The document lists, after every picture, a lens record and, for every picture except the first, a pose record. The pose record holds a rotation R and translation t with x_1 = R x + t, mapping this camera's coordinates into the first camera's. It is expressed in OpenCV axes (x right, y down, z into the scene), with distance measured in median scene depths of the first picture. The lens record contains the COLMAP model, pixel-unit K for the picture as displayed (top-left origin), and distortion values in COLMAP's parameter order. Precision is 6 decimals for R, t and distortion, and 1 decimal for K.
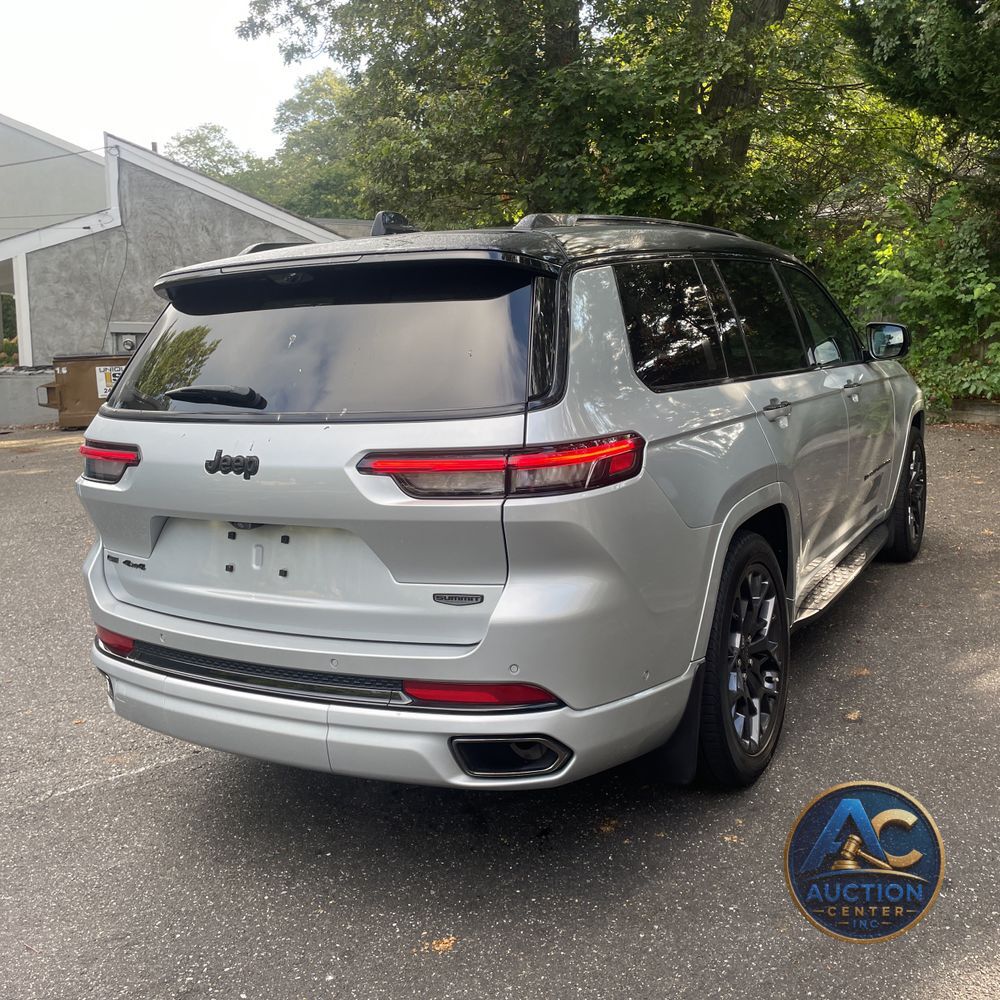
lens RADIAL K [[1026.2, 0, 496.7], [0, 1026.2, 493.2], [0, 0, 1]] dist [0.095854, -0.133878]
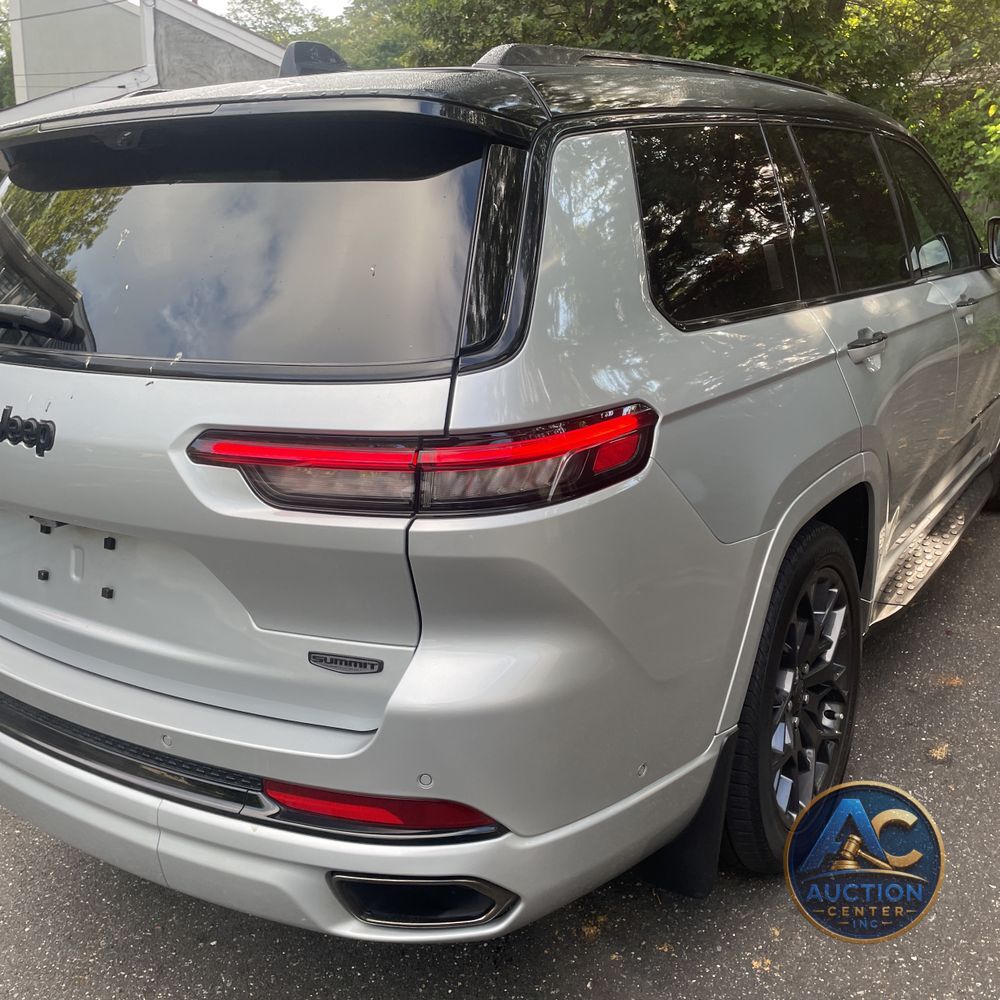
lens RADIAL K [[1038.7, 0, 500.0], [0, 1038.7, 500.0], [0, 0, 1]] dist [0.094426, -0.127040]
pose [[0.997967, 0.035836, -0.052707, 0.056941], [-0.029482, 0.992725, 0.116736, -0.048854], [0.056507, -0.114945, 0.991763, 0.239551]]
